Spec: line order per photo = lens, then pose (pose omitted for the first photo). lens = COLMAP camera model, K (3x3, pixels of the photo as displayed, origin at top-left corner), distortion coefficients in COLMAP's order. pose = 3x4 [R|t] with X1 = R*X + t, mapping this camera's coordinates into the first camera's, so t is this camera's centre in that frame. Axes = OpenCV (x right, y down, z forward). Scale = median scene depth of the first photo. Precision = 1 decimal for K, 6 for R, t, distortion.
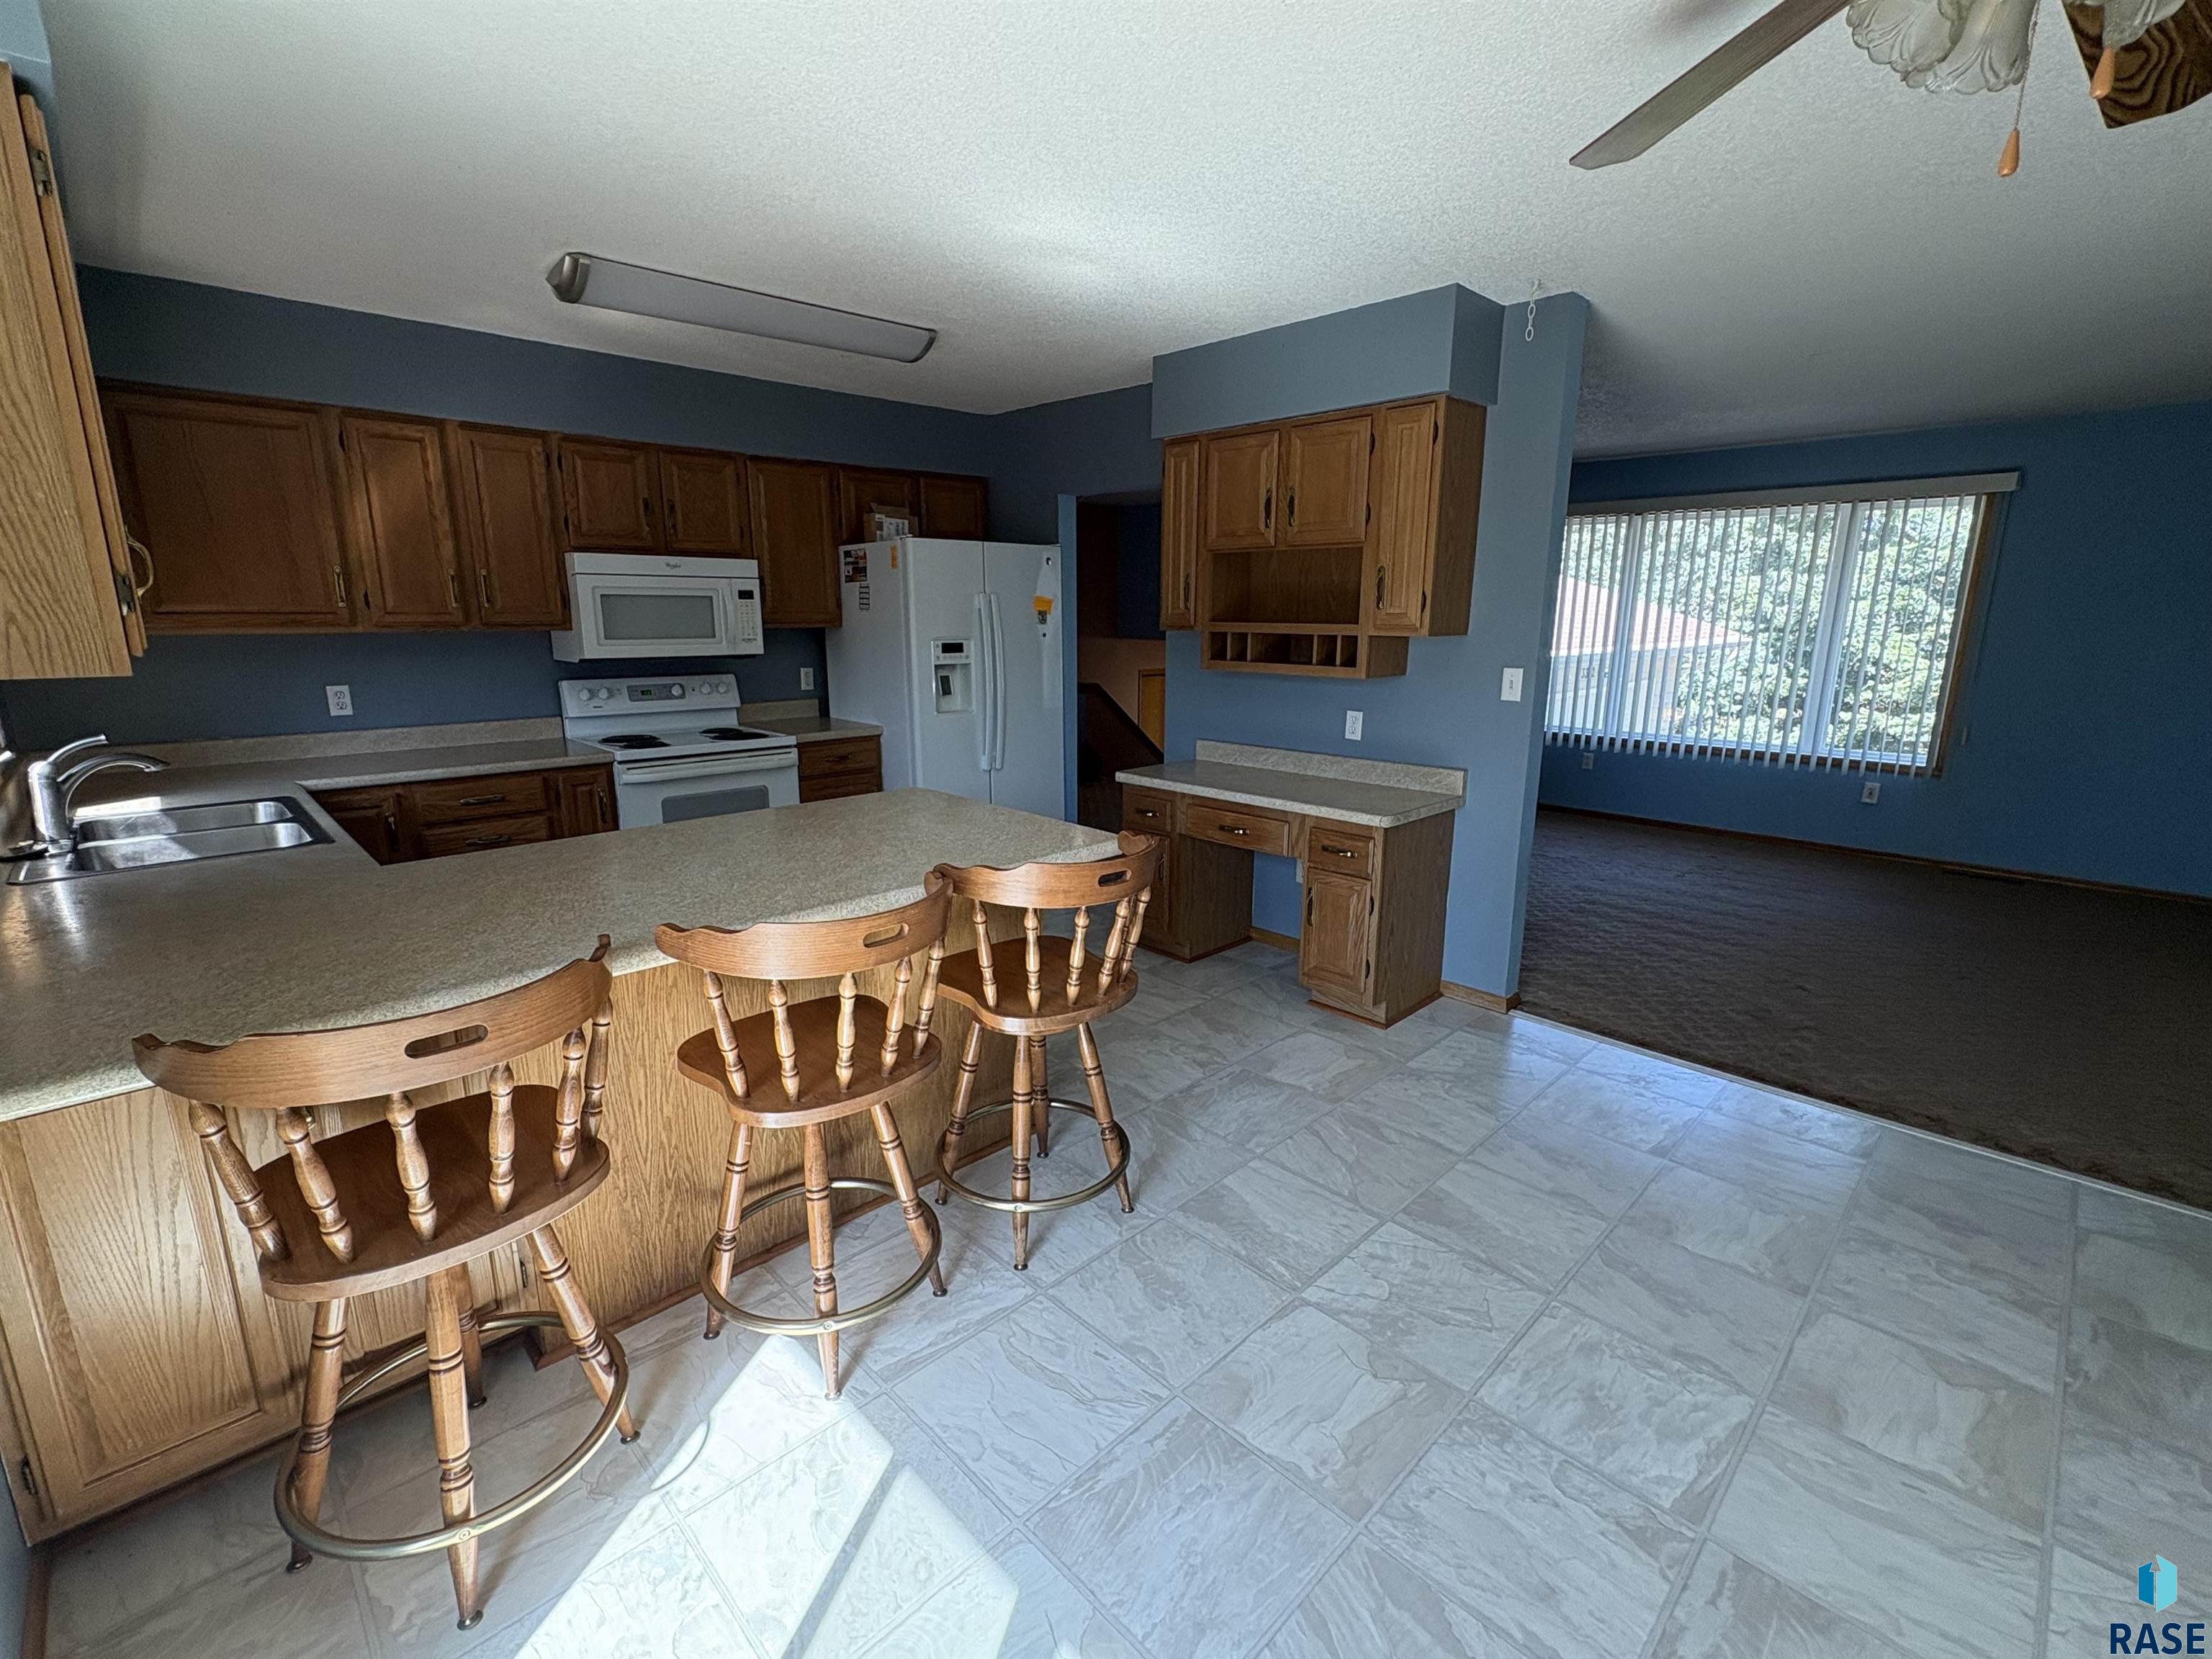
lens RADIAL K [[994.8, 0, 1106.4], [0, 994.8, 821.8], [0, 0, 1]] dist [0.004254, 0.000550]
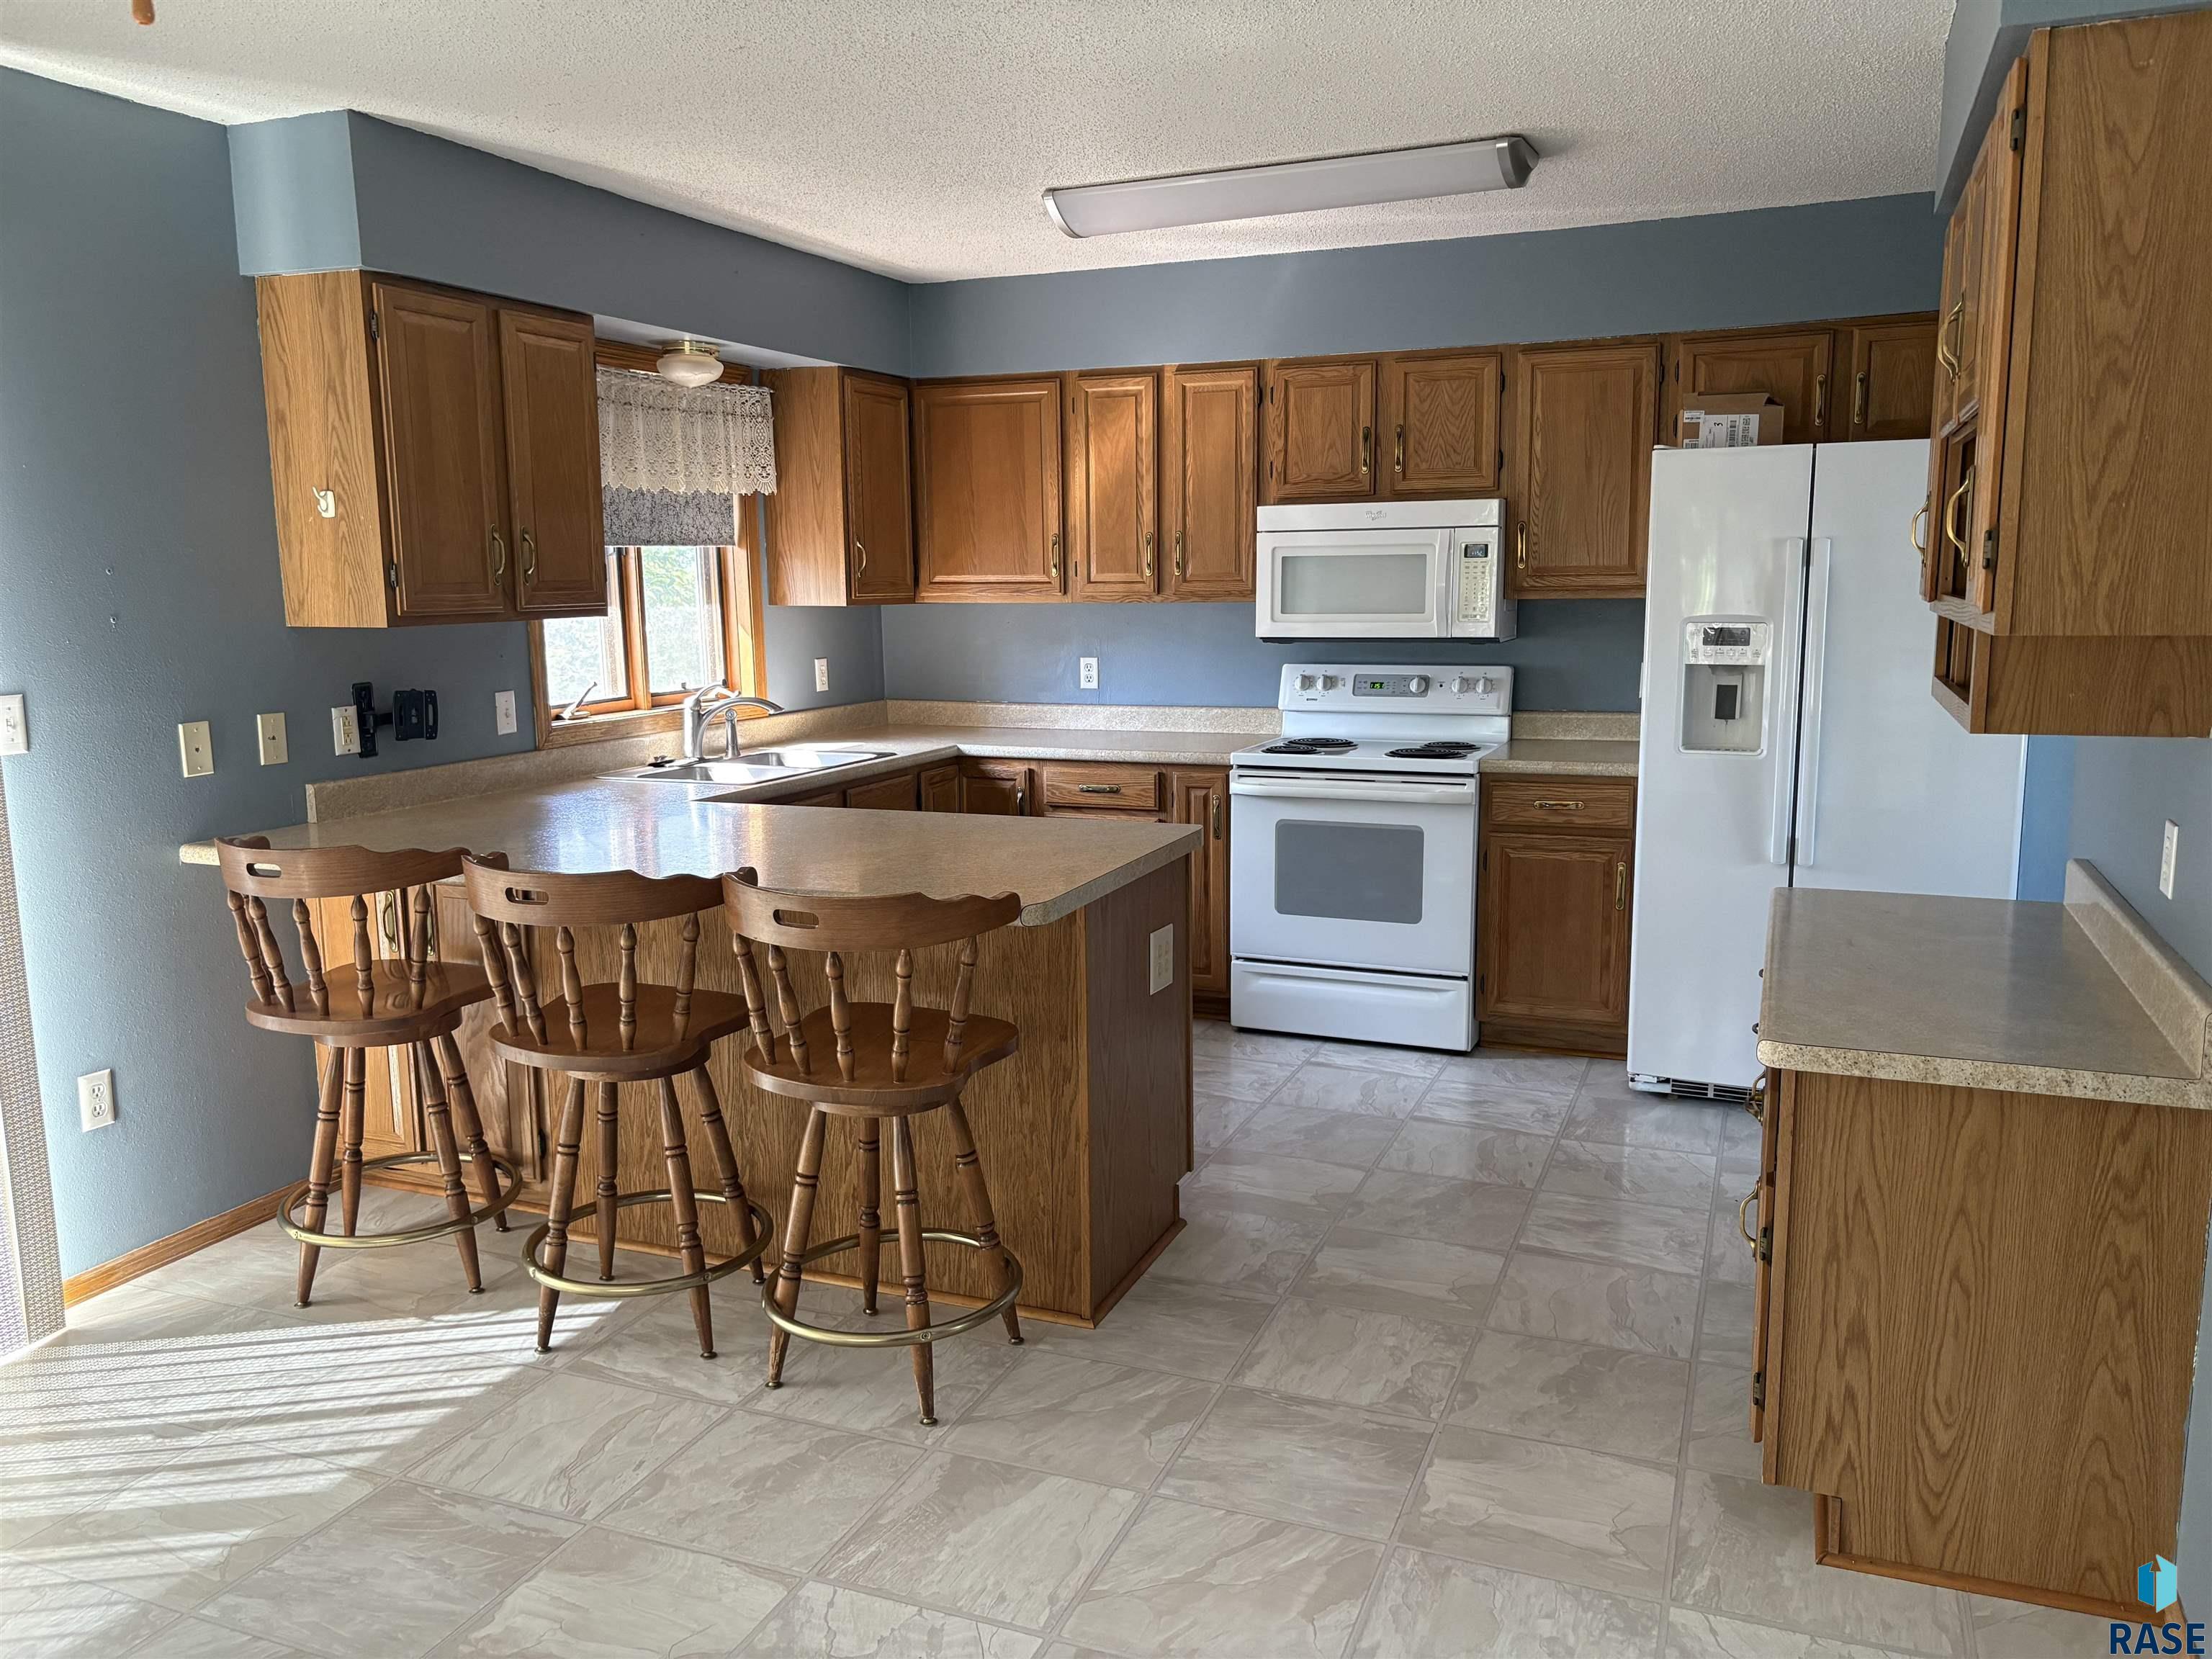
lens RADIAL K [[1675.0, 0, 1101.4], [0, 1675.0, 846.0], [0, 0, 1]] dist [0.052856, -0.065883]
pose [[0.394857, 0.141740, -0.907743, 0.713141], [-0.178882, 0.980980, 0.075364, -0.081392], [0.901160, 0.132621, 0.412701, 0.366067]]
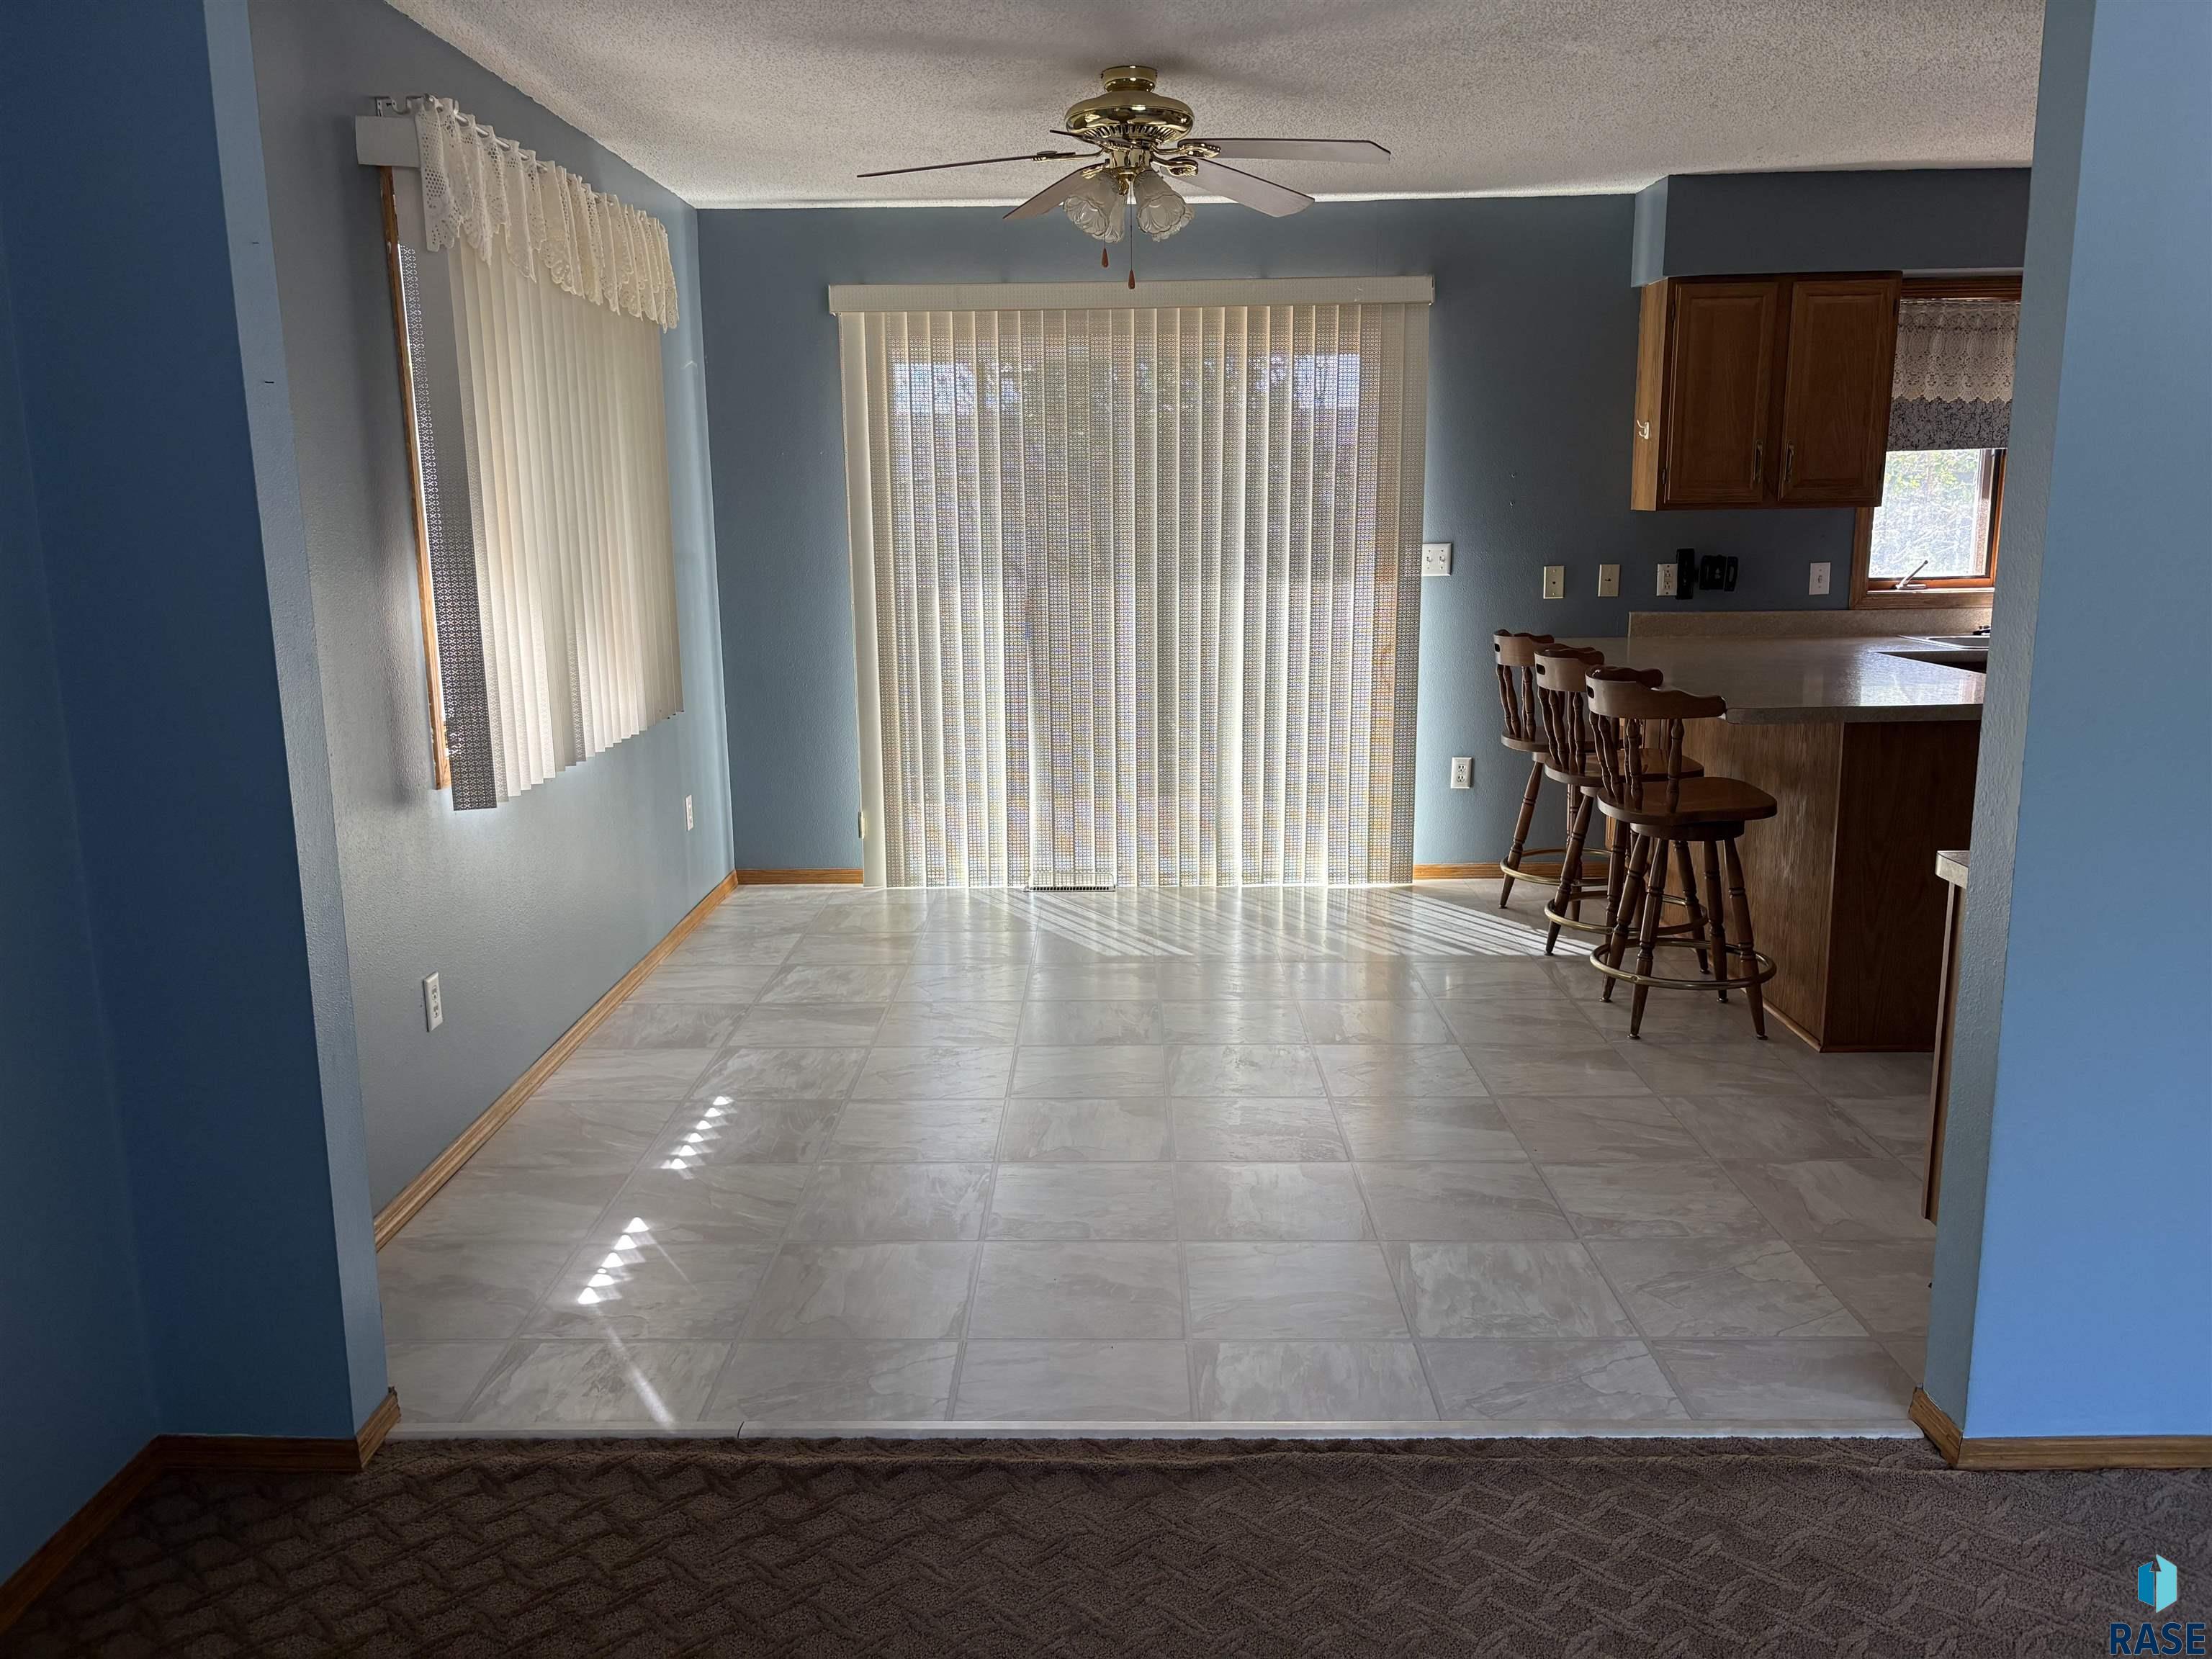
lens RADIAL K [[1675.0, 0, 1095.2], [0, 1675.0, 827.0], [0, 0, 1]] dist [0.052856, -0.065883]
pose [[-0.712757, 0.141627, -0.686963, 1.076735], [-0.135043, 0.933371, 0.332540, -0.228535], [0.688288, 0.329790, -0.646141, 1.107762]]
